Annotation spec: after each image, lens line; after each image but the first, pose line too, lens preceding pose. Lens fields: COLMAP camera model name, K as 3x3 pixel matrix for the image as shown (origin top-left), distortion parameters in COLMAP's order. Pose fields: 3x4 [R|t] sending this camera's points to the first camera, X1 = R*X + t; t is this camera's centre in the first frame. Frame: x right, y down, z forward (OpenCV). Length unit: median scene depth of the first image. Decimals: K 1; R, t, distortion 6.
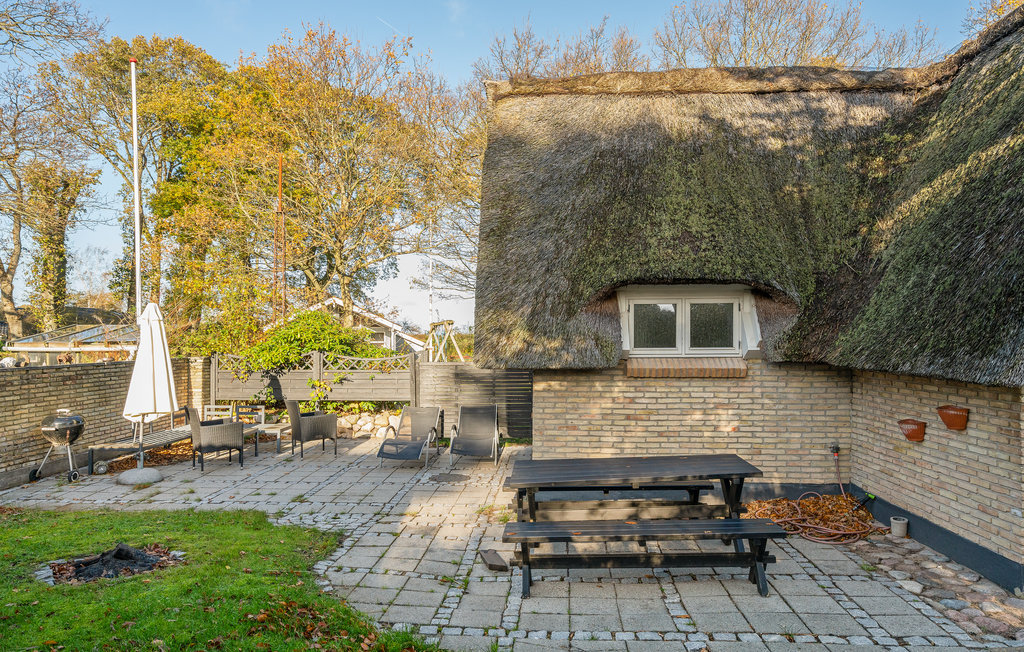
lens RADIAL K [[750.2, 0, 512.0], [0, 750.2, 326.0], [0, 0, 1]] dist [0.004483, 0.004467]
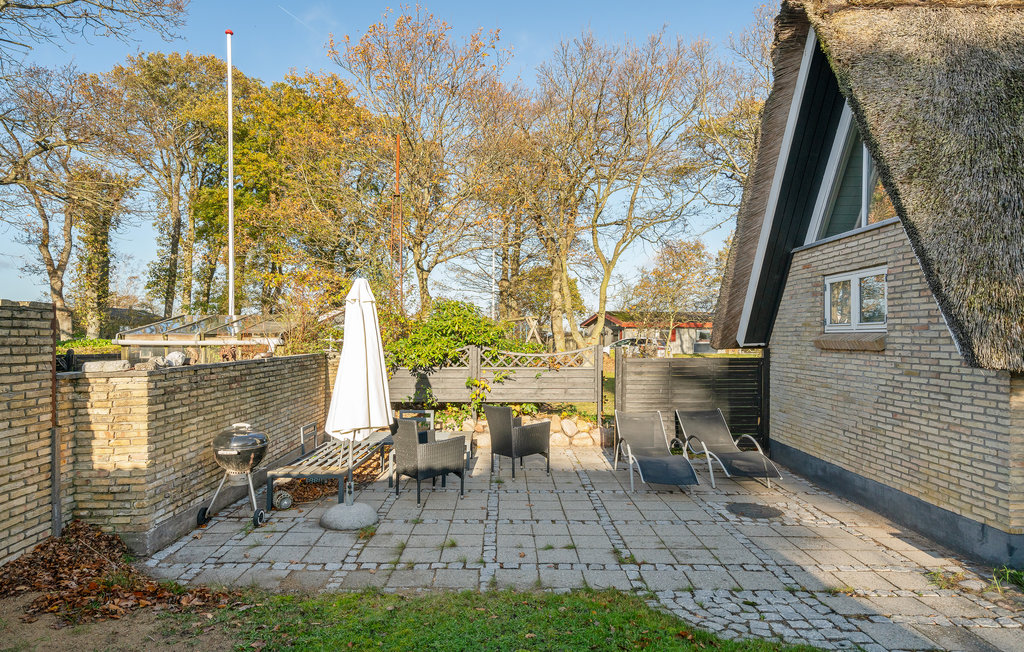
lens RADIAL K [[635.4, 0, 512.0], [0, 635.4, 326.0], [0, 0, 1]] dist [0.007063, -0.000064]
pose [[0.998363, 0.003580, 0.057087, -0.264477], [-0.003471, 0.999992, -0.002007, 0.012133], [-0.057094, 0.001806, 0.998367, 0.264944]]
